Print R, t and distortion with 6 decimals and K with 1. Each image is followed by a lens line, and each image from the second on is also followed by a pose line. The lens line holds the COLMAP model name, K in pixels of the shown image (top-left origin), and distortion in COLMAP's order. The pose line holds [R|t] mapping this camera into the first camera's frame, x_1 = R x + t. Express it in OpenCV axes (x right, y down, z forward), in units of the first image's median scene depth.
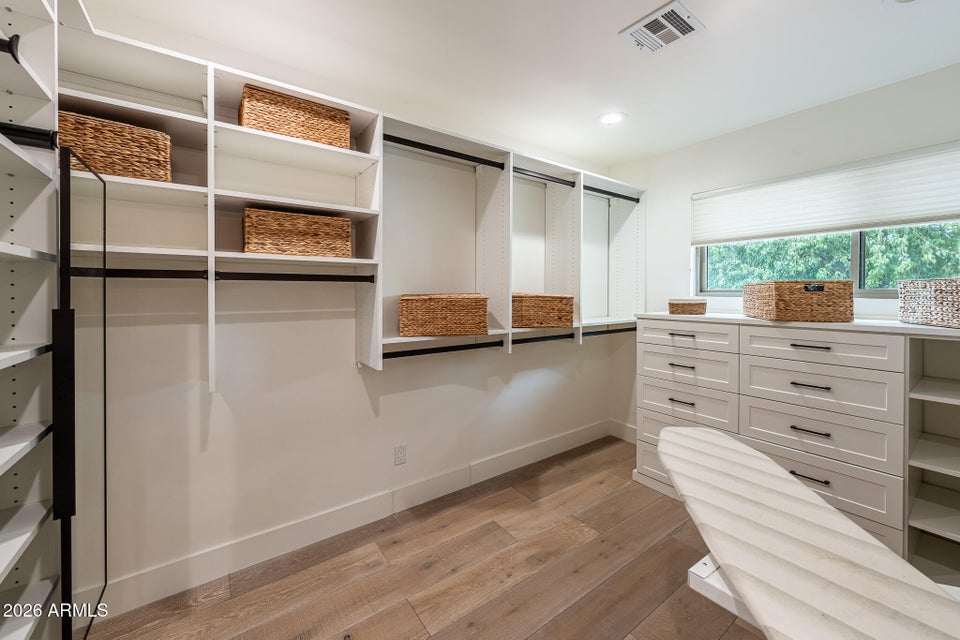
lens RADIAL K [[380.7, 0, 492.3], [0, 380.7, 301.1], [0, 0, 1]] dist [0.001175, 0.000115]
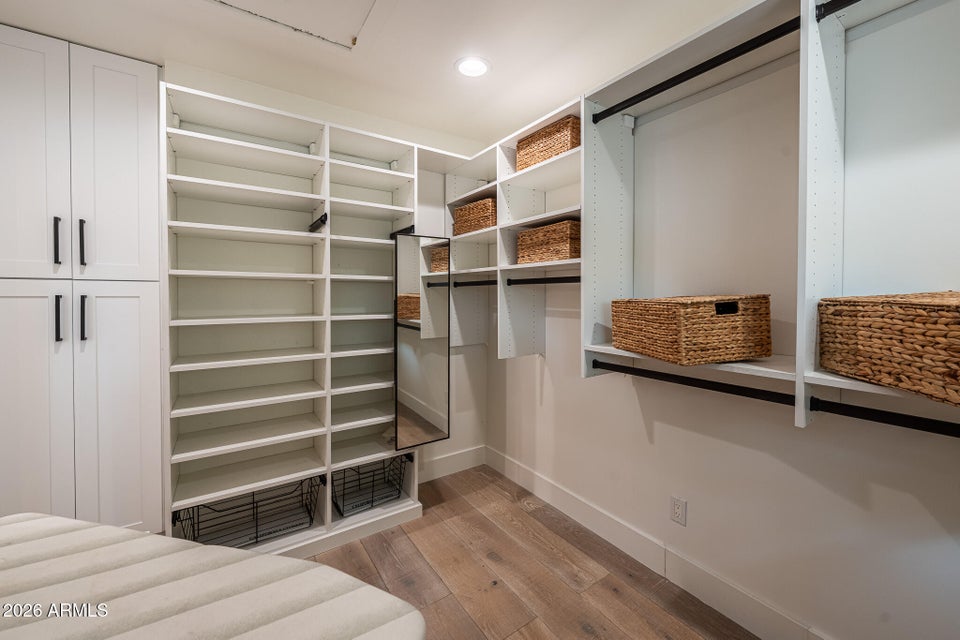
lens RADIAL K [[389.9, 0, 480.7], [0, 389.9, 299.1], [0, 0, 1]] dist [-0.000644, -0.000014]
pose [[-0.044429, 0.020276, -0.998807, 0.676827], [-0.010182, 0.999733, 0.020748, -0.027167], [0.998961, 0.011091, -0.044210, 0.820848]]
